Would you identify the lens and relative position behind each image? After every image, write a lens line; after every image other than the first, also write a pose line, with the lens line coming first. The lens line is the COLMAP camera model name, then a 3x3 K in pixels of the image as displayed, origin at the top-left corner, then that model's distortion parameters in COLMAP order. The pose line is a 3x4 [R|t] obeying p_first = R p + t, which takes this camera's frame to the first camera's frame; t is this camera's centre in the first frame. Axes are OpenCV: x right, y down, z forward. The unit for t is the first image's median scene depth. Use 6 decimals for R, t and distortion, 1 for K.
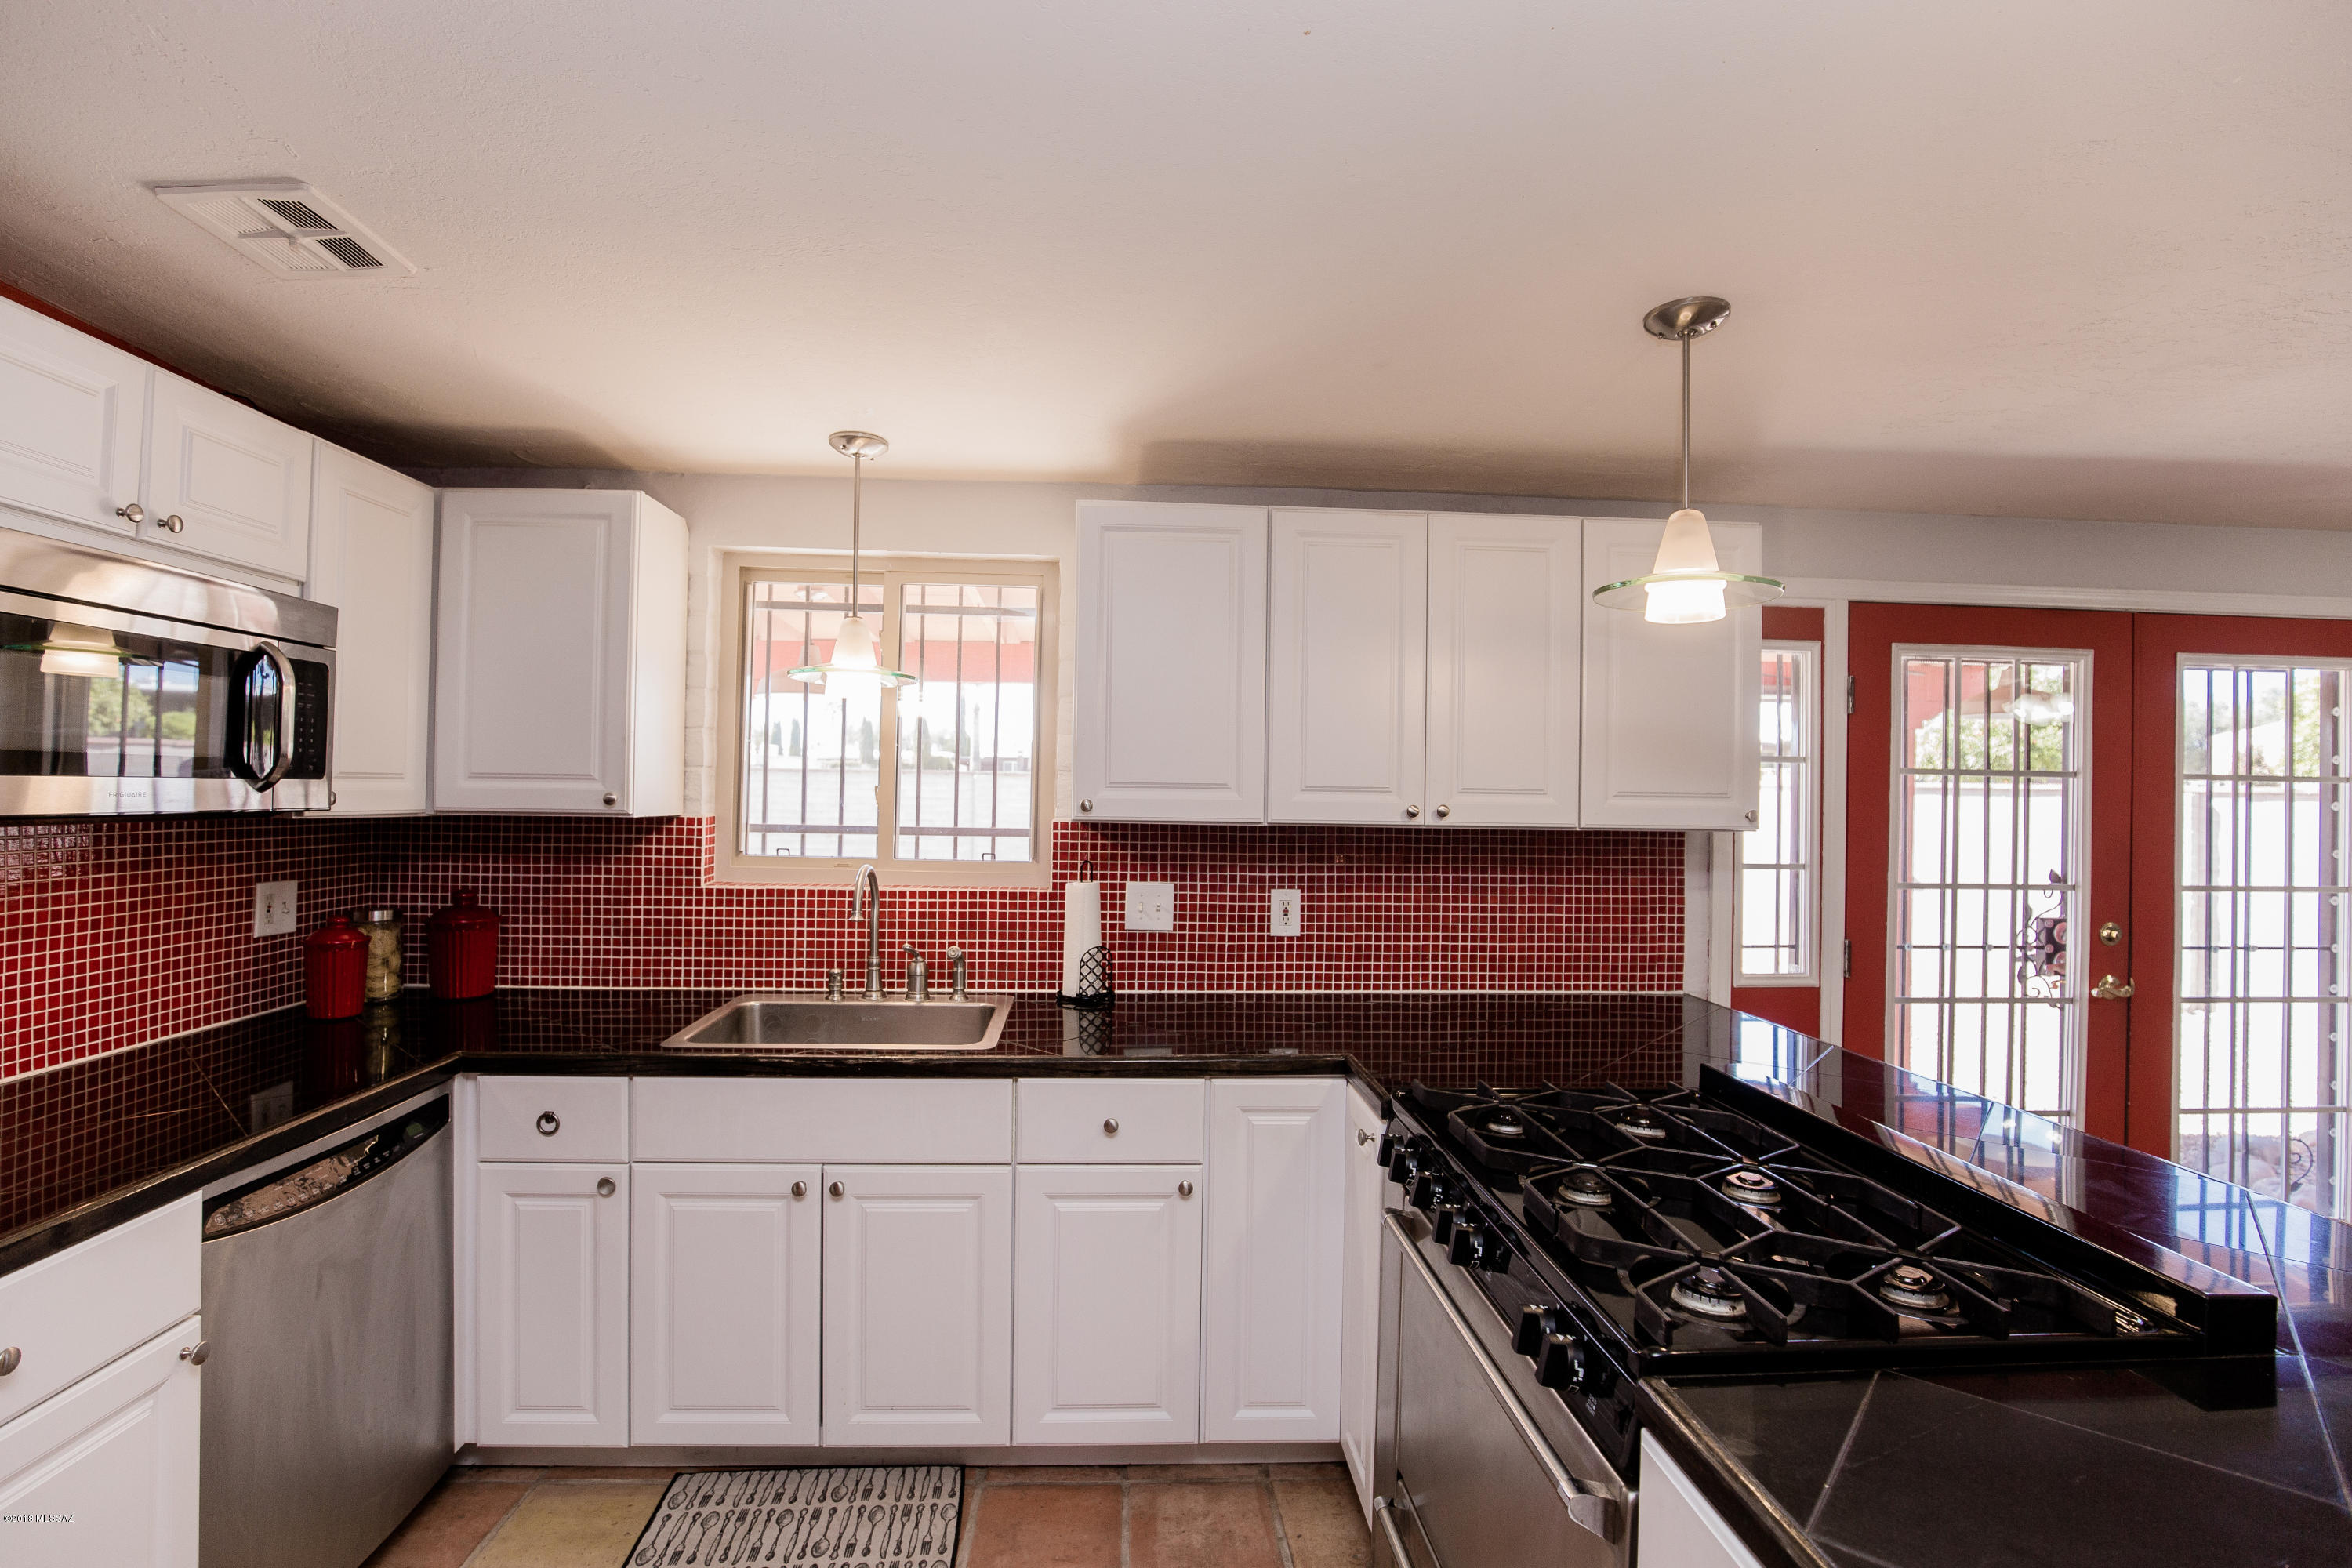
lens RADIAL K [[1084.0, 0, 1153.0], [0, 1084.0, 773.6], [0, 0, 1]] dist [-0.022026, 0.003786]
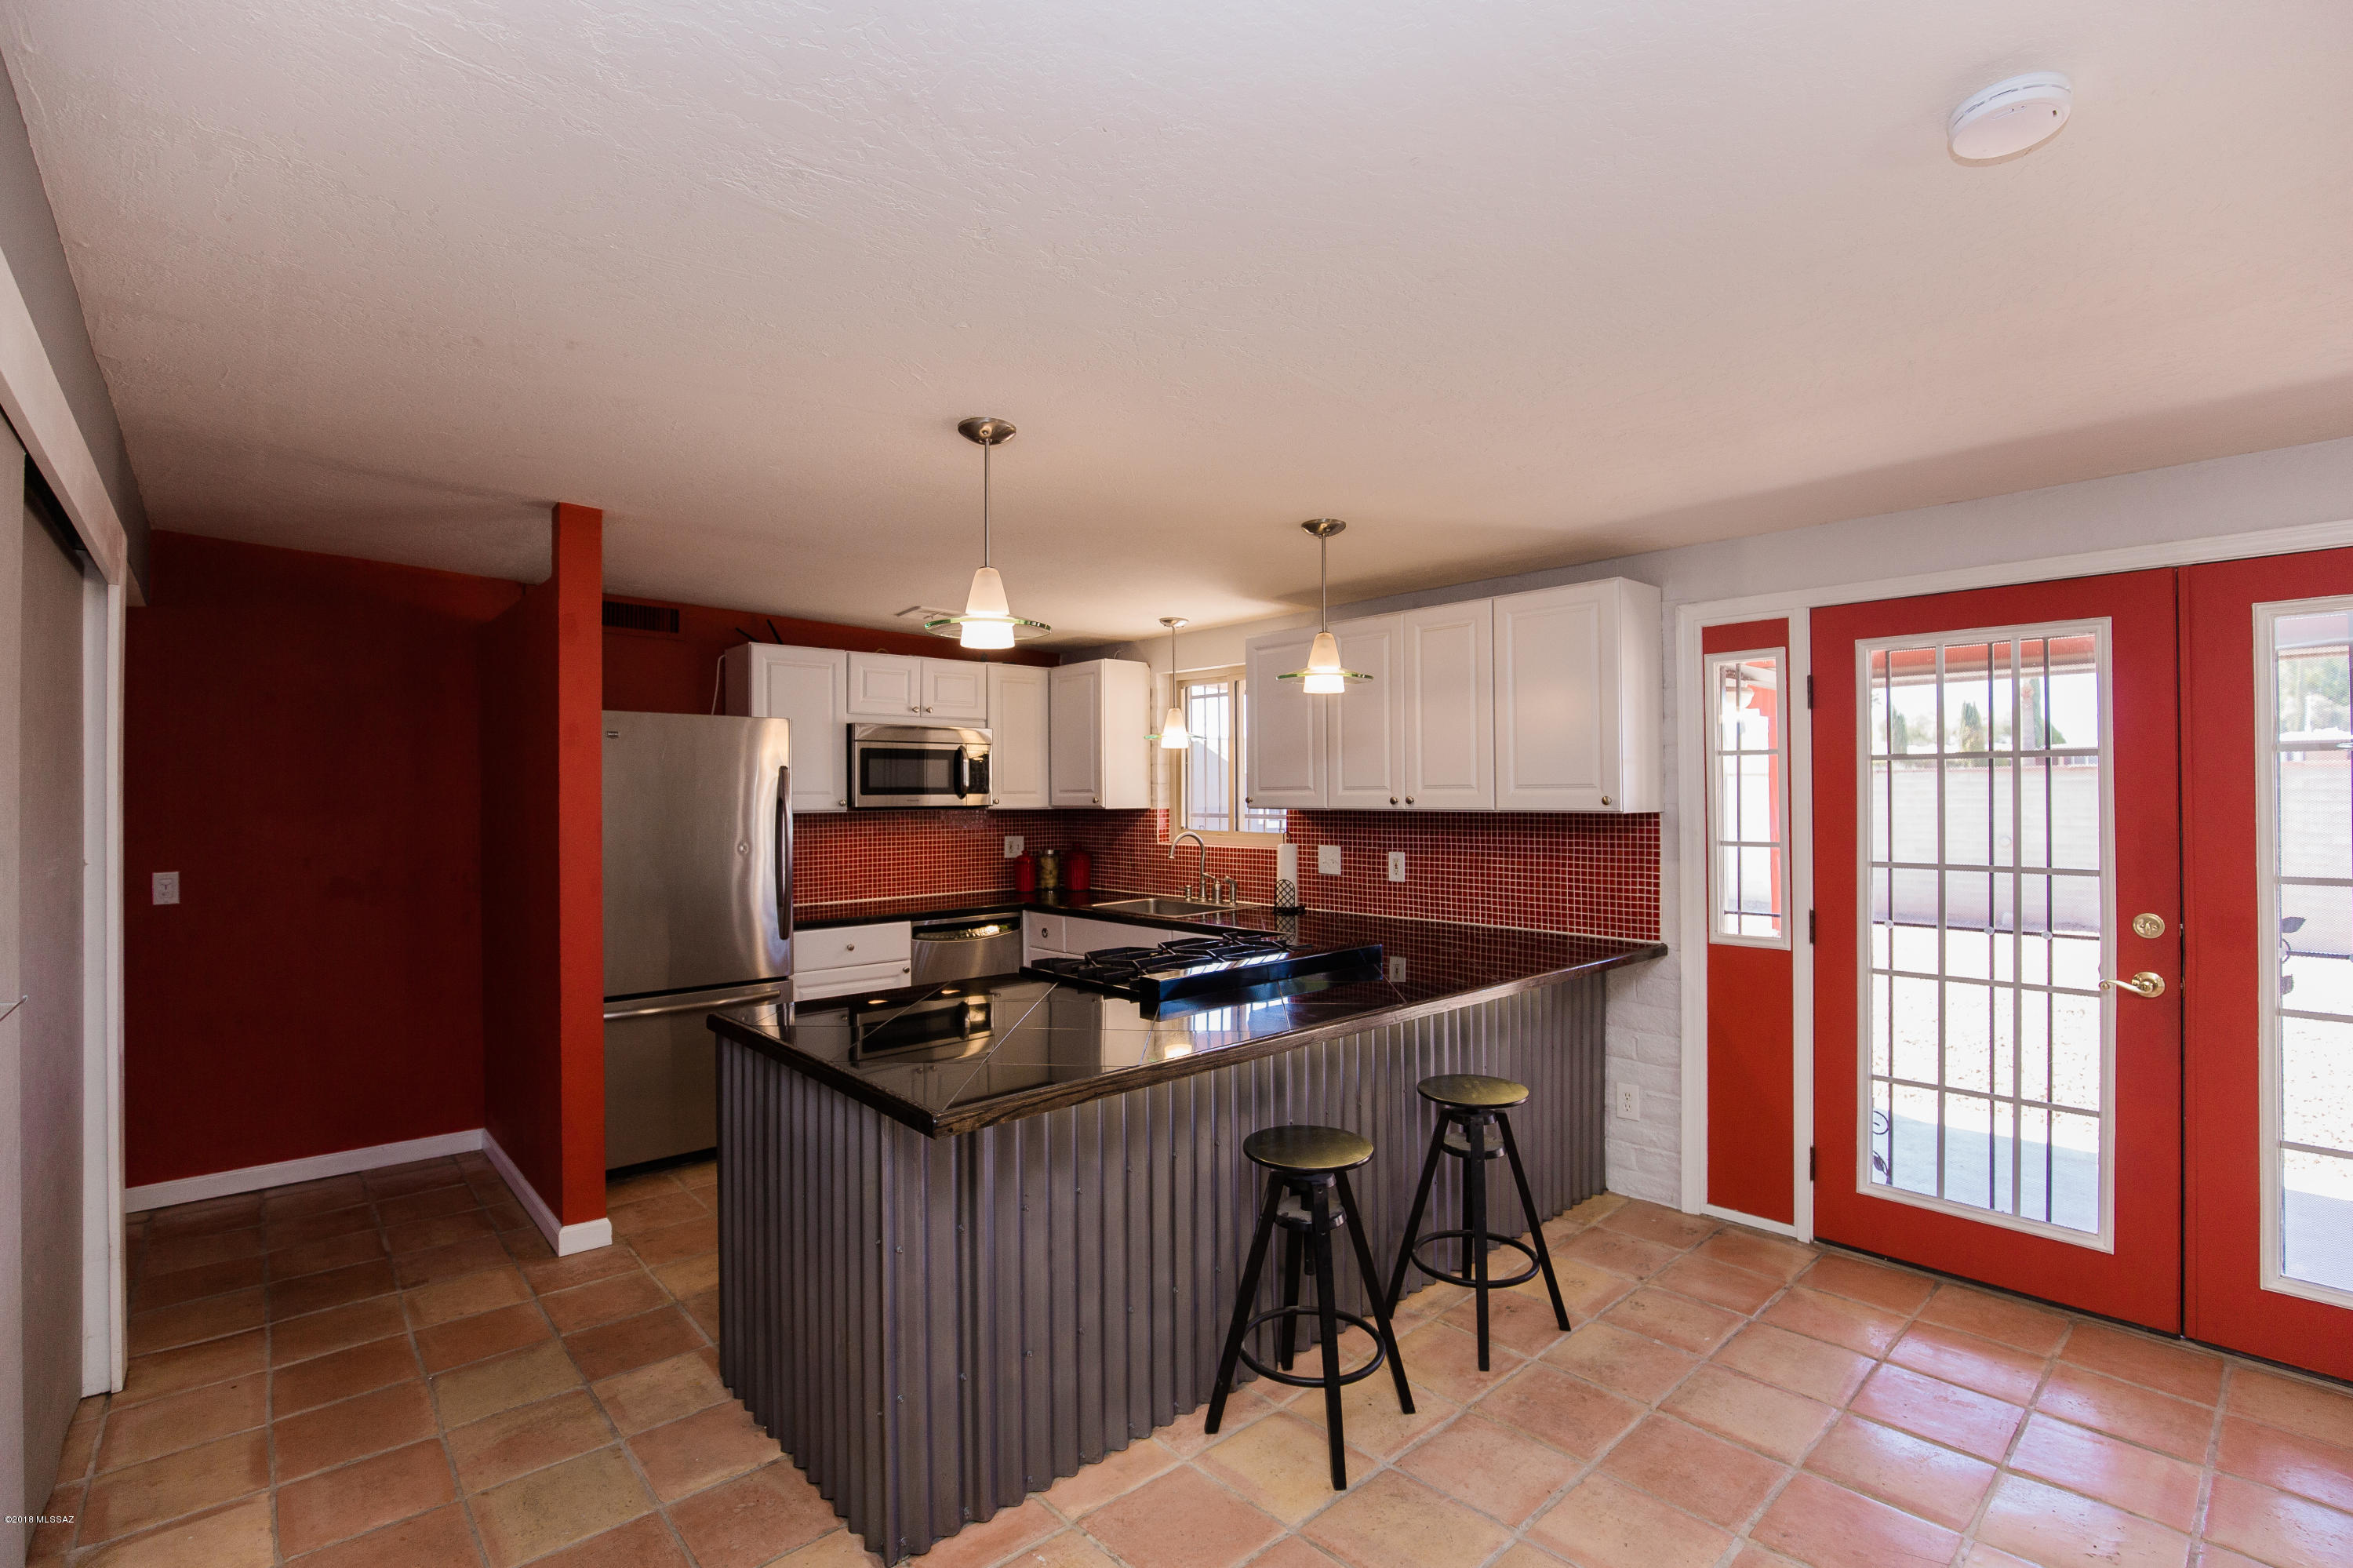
lens RADIAL K [[1084.5, 0, 1172.0], [0, 1084.5, 782.6], [0, 0, 1]] dist [-0.022026, 0.003786]
pose [[0.627561, -0.026454, -0.778117, 1.128712], [0.028782, 0.999528, -0.010769, 0.014612], [0.778035, -0.015637, 0.628026, -0.229853]]
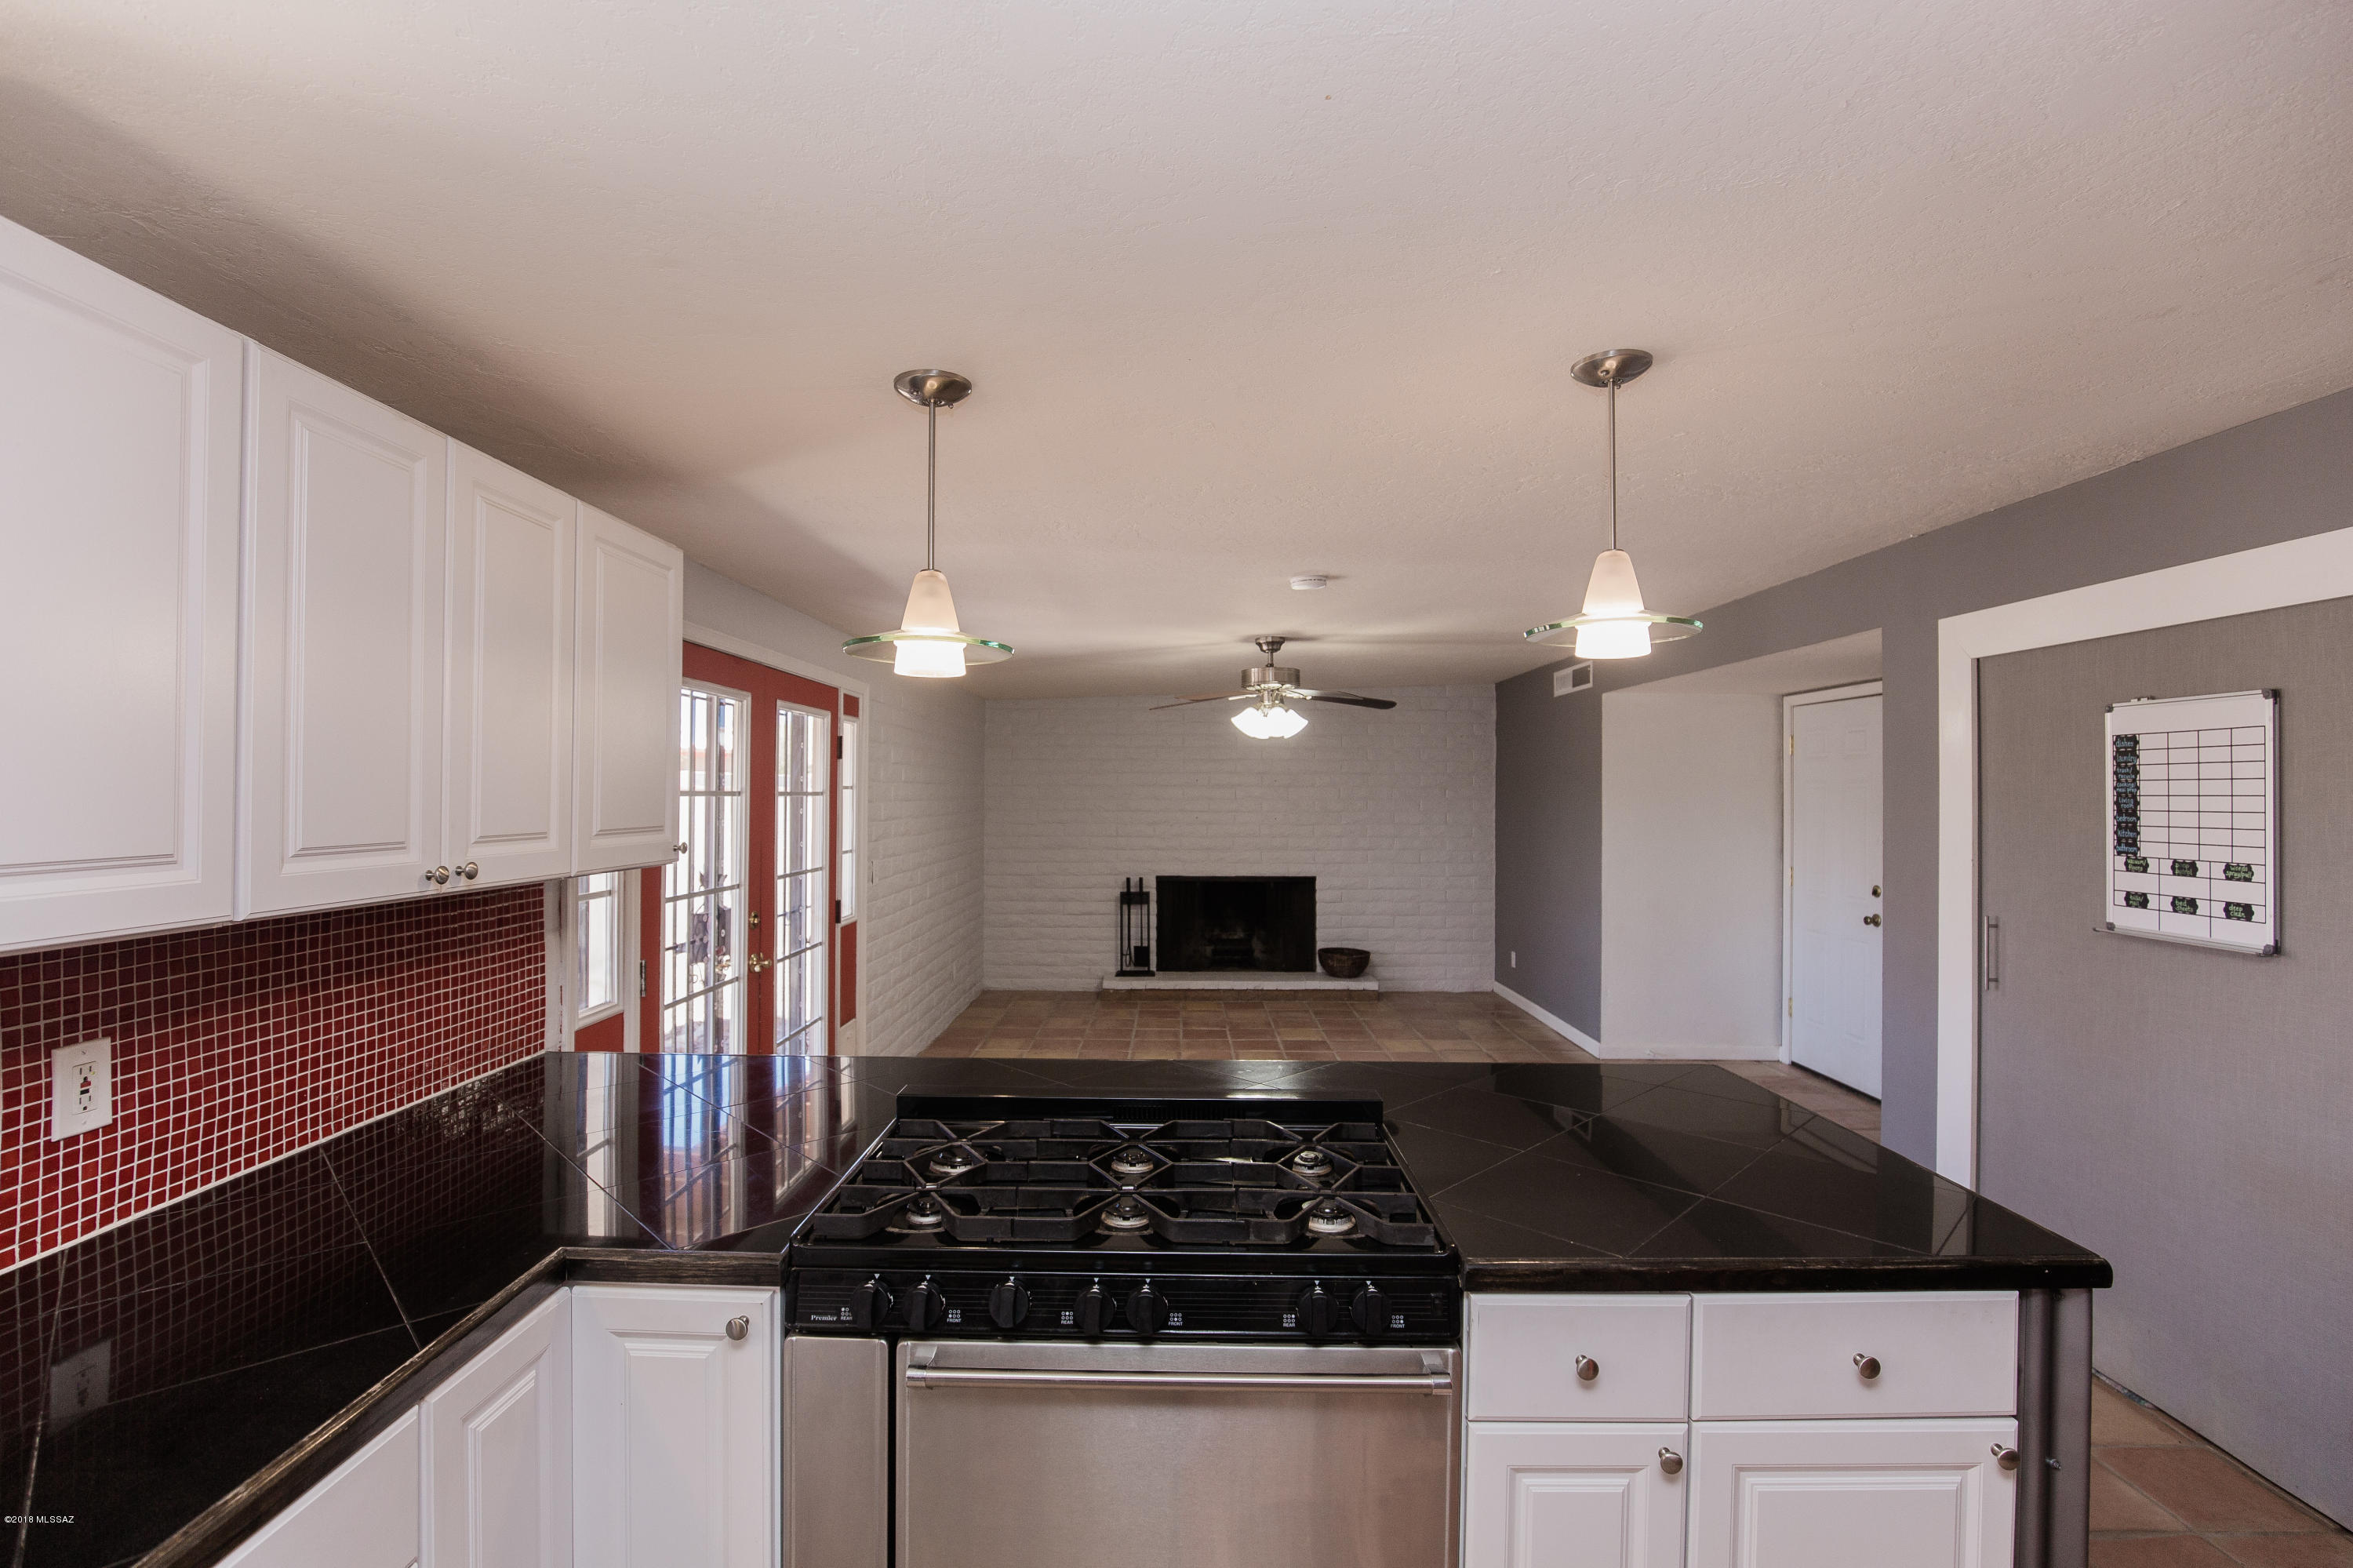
lens RADIAL K [[1084.5, 0, 1180.2], [0, 1084.5, 785.5], [0, 0, 1]] dist [-0.022026, 0.003786]
pose [[0.052659, -0.008687, 0.998575, -0.355571], [-0.019632, 0.999760, 0.009732, -0.031699], [-0.998420, -0.020117, 0.052476, 0.446823]]
